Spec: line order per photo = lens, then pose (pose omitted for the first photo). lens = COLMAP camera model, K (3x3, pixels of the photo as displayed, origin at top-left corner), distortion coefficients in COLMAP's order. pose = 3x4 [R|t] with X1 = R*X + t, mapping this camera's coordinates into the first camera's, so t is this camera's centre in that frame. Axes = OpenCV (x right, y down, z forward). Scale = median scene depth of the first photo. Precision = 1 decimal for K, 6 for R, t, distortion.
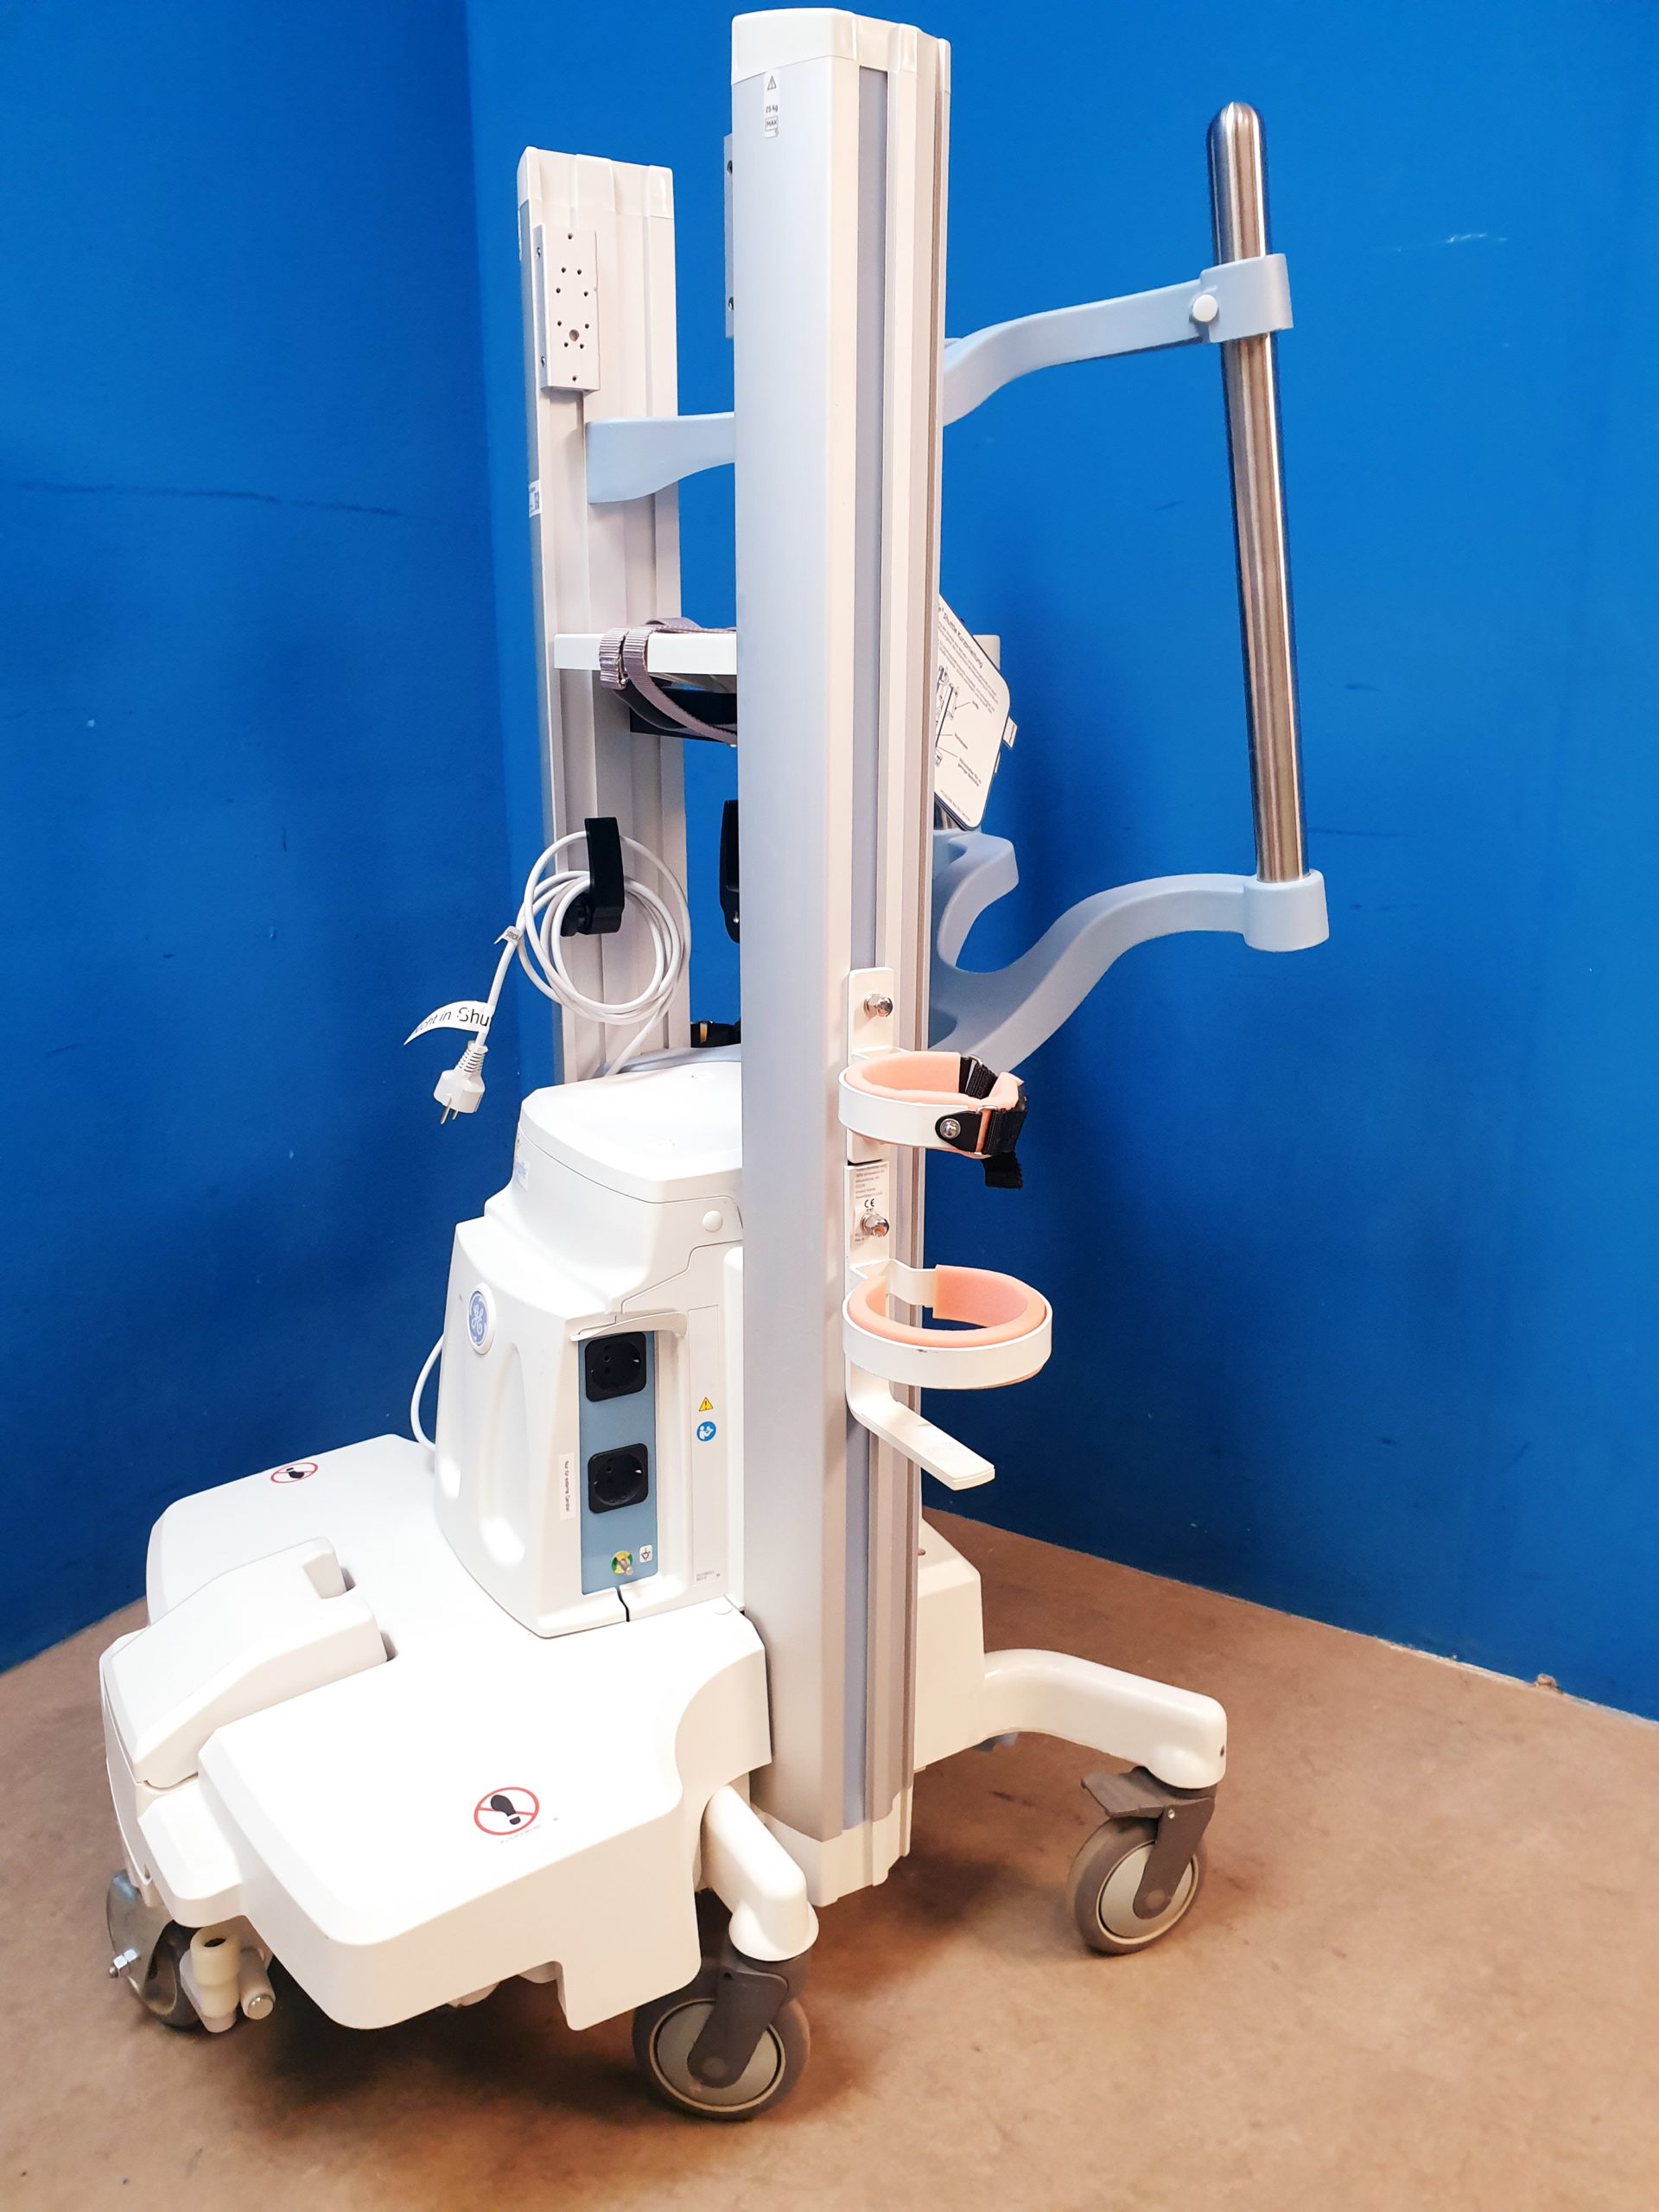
lens RADIAL K [[1723.7, 0, 824.4], [0, 1723.7, 1111.7], [0, 0, 1]] dist [0.042050, 0.081590]
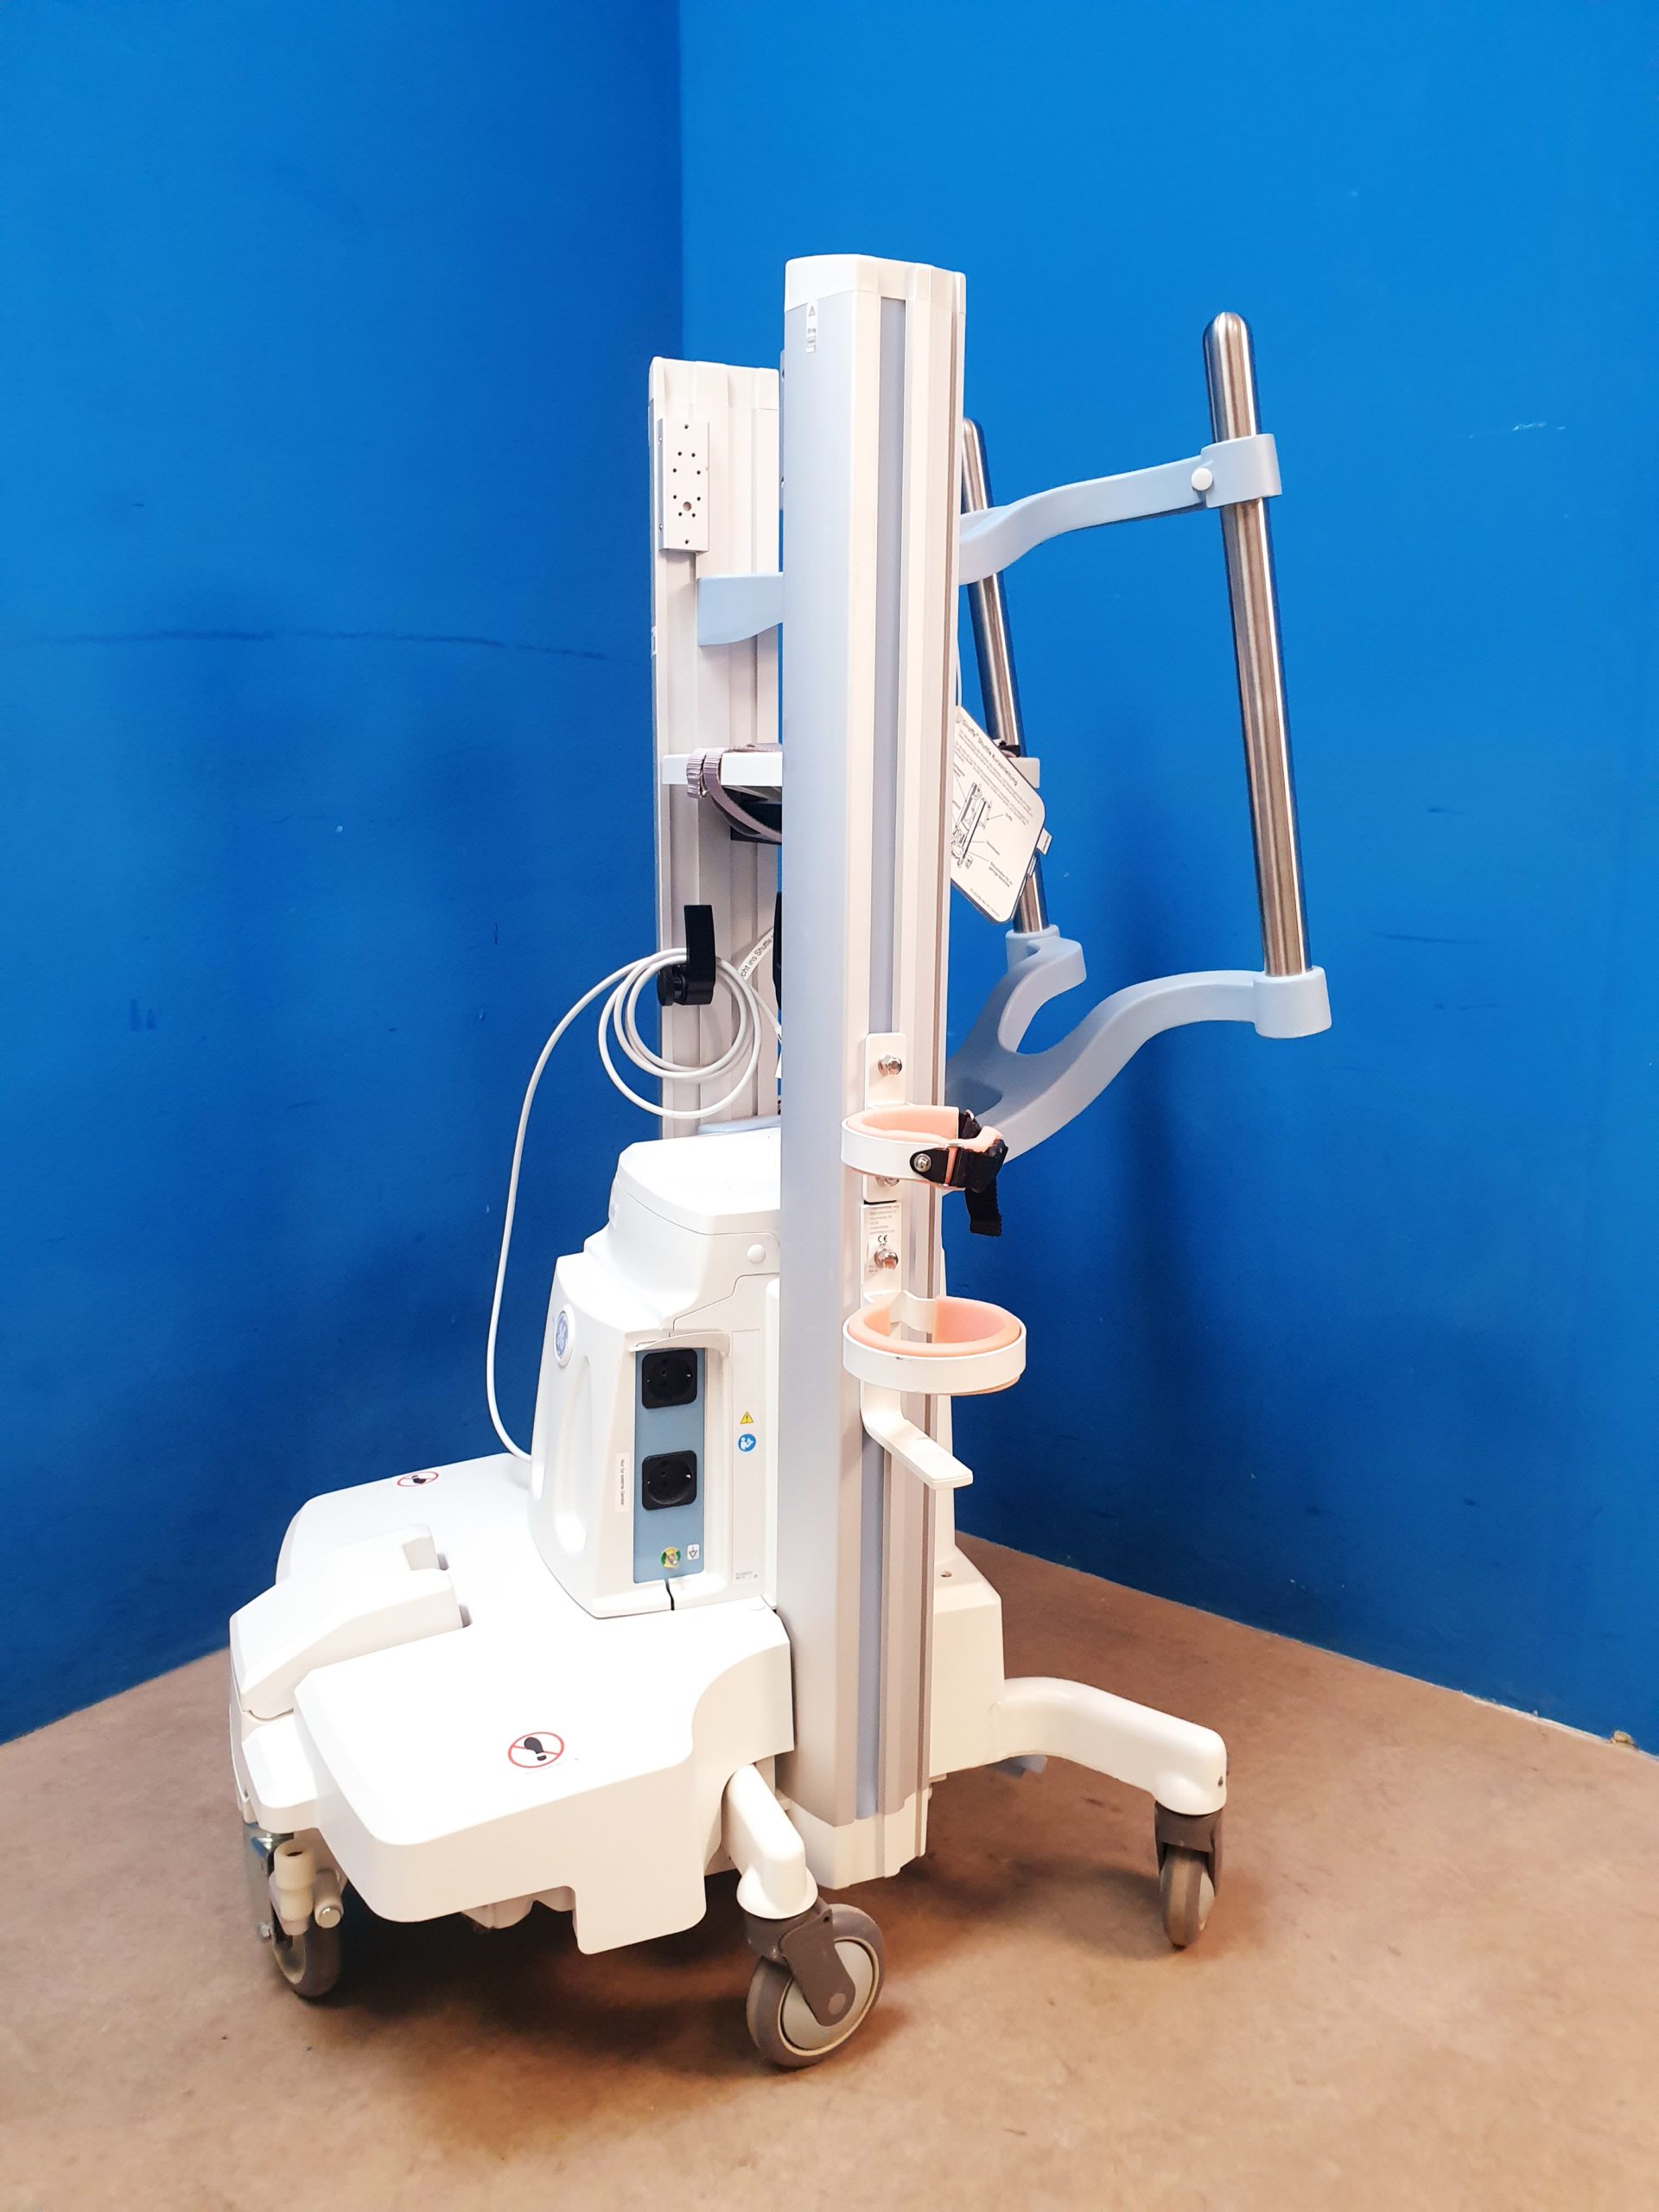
lens RADIAL K [[1677.4, 0, 829.5], [0, 1677.4, 1106.0], [0, 0, 1]] dist [0.142378, -0.099242]
pose [[0.992182, 0.032303, -0.120546, 0.111984], [-0.040889, 0.996747, -0.069453, 0.039444], [0.117910, 0.073839, 0.990275, -0.110904]]
